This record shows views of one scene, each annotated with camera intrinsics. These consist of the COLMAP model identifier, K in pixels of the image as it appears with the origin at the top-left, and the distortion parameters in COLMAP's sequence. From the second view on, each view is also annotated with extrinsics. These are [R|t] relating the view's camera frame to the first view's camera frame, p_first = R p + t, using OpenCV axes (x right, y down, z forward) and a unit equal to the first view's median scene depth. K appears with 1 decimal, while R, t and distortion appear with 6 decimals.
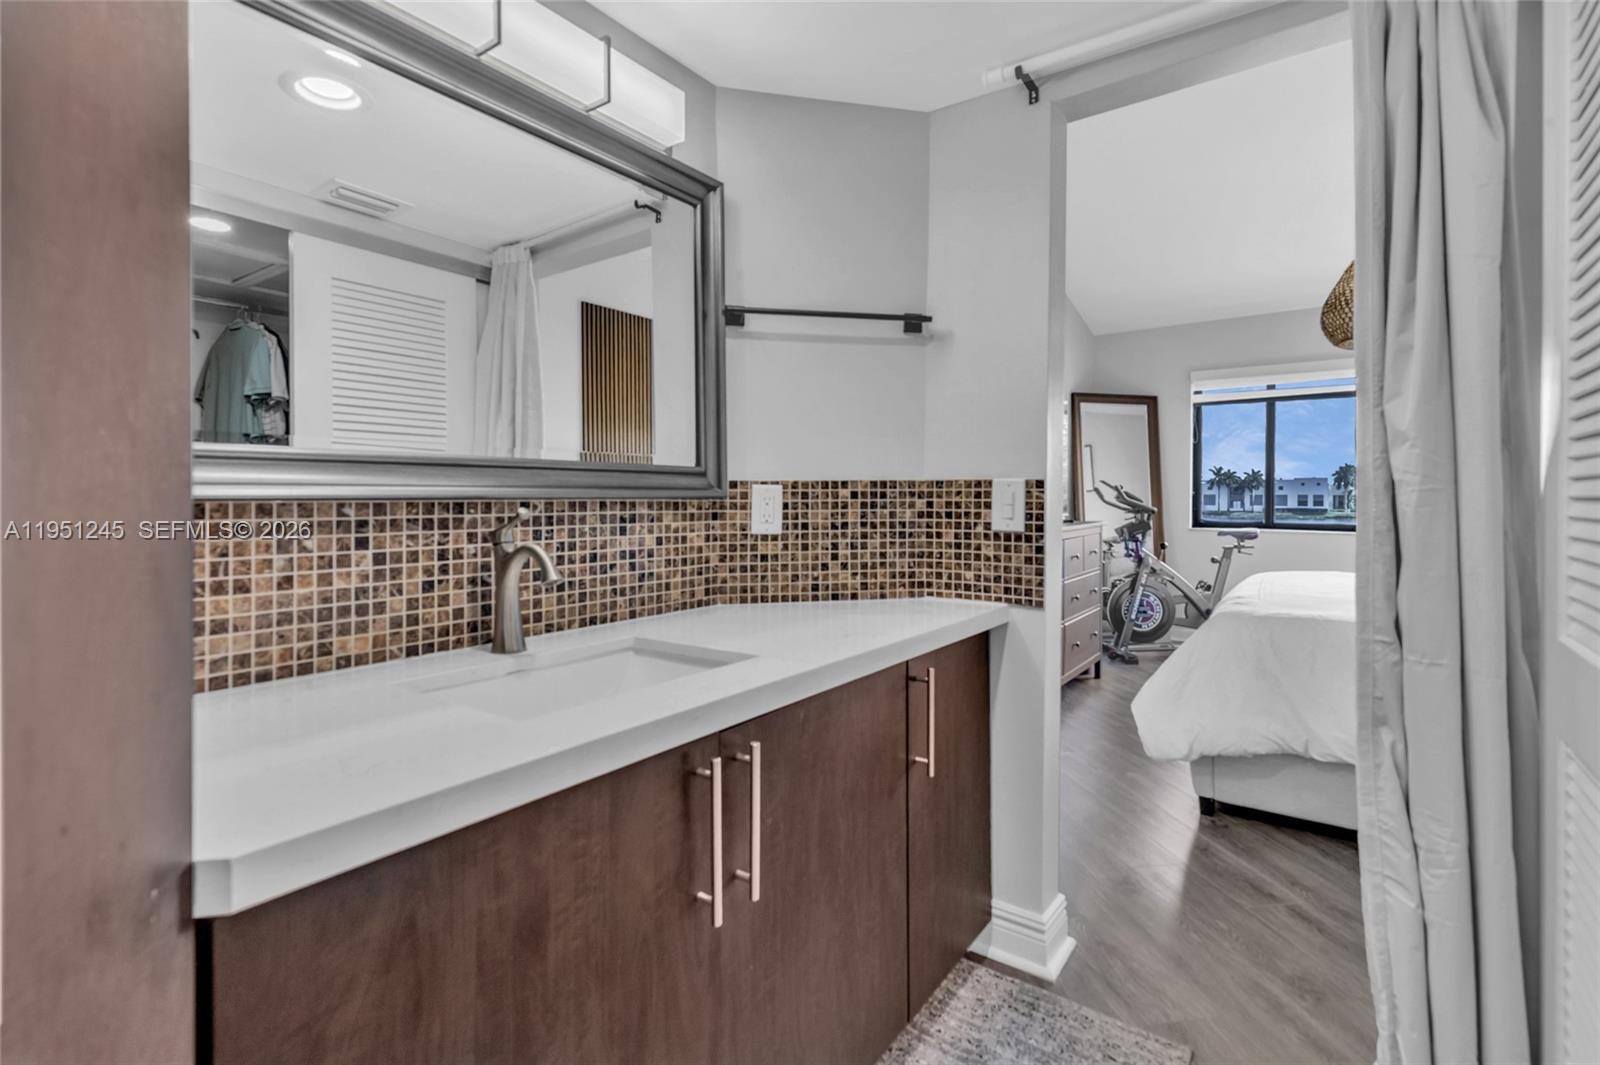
lens RADIAL K [[745.3, 0, 776.5], [0, 745.3, 491.2], [0, 0, 1]] dist [0.004193, 0.000668]
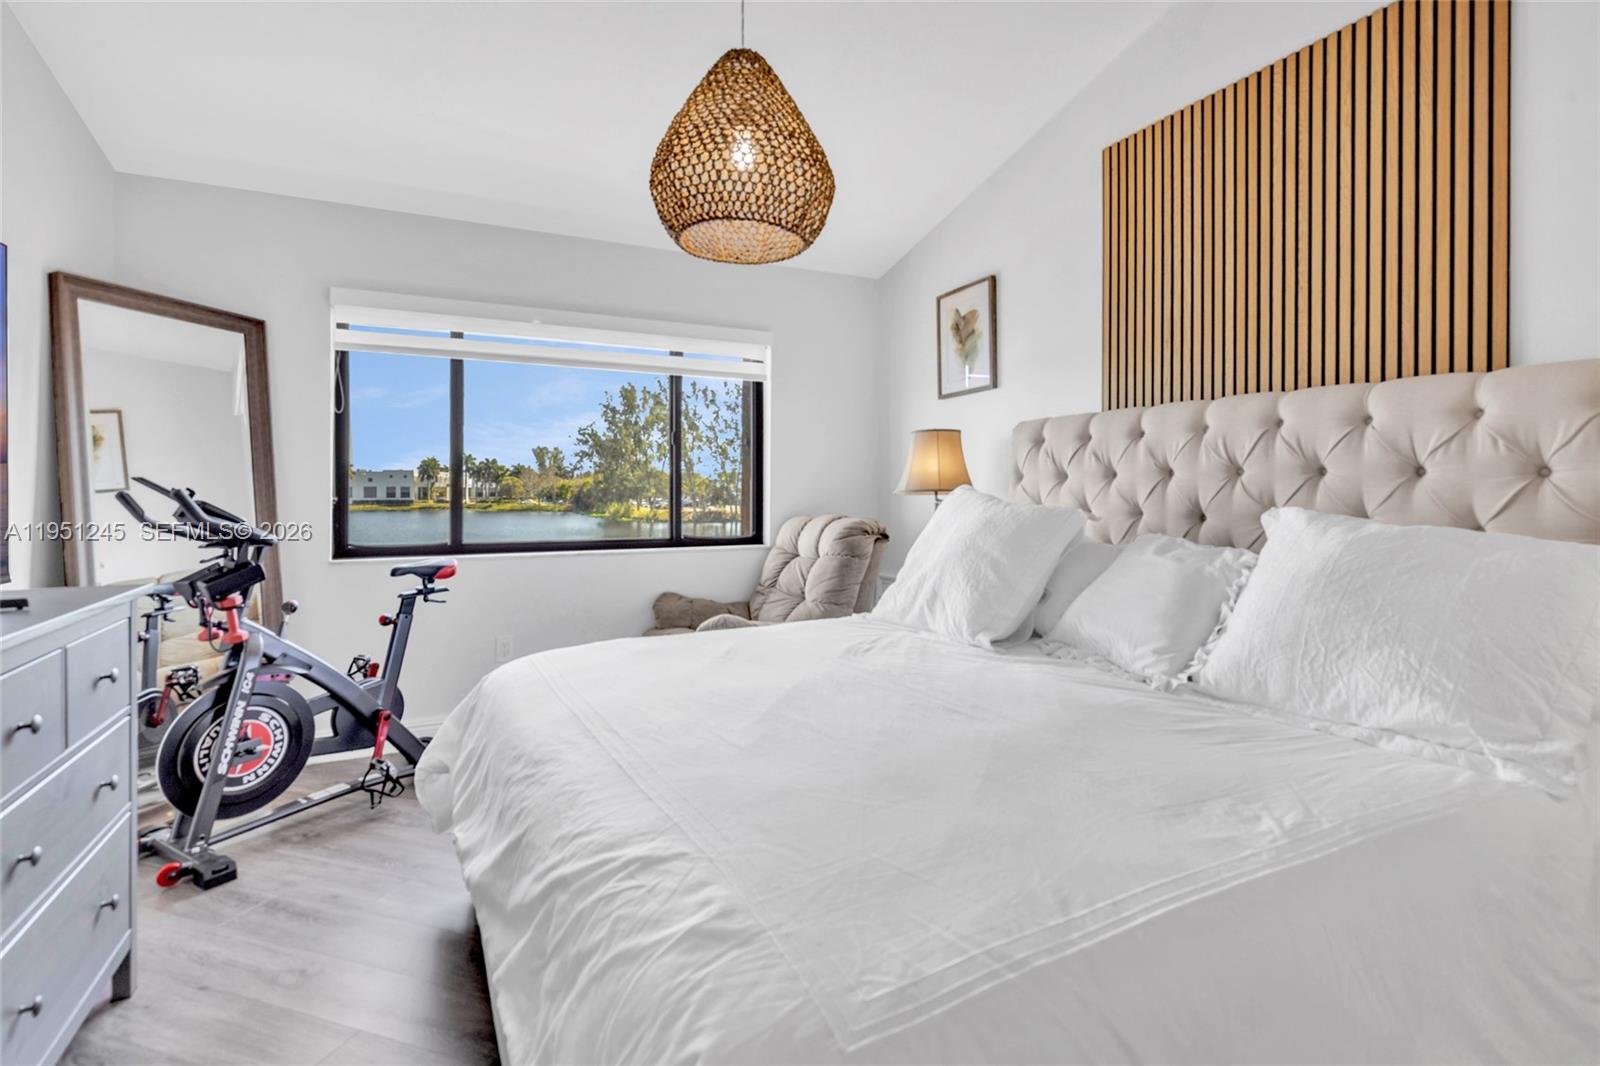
lens RADIAL K [[745.3, 0, 810.9], [0, 745.3, 495.6], [0, 0, 1]] dist [0.004193, 0.000668]
pose [[0.425578, -0.012486, 0.904836, 1.790557], [-0.003222, 0.999878, 0.015313, -0.097938], [-0.904916, -0.009432, 0.425486, 3.936698]]
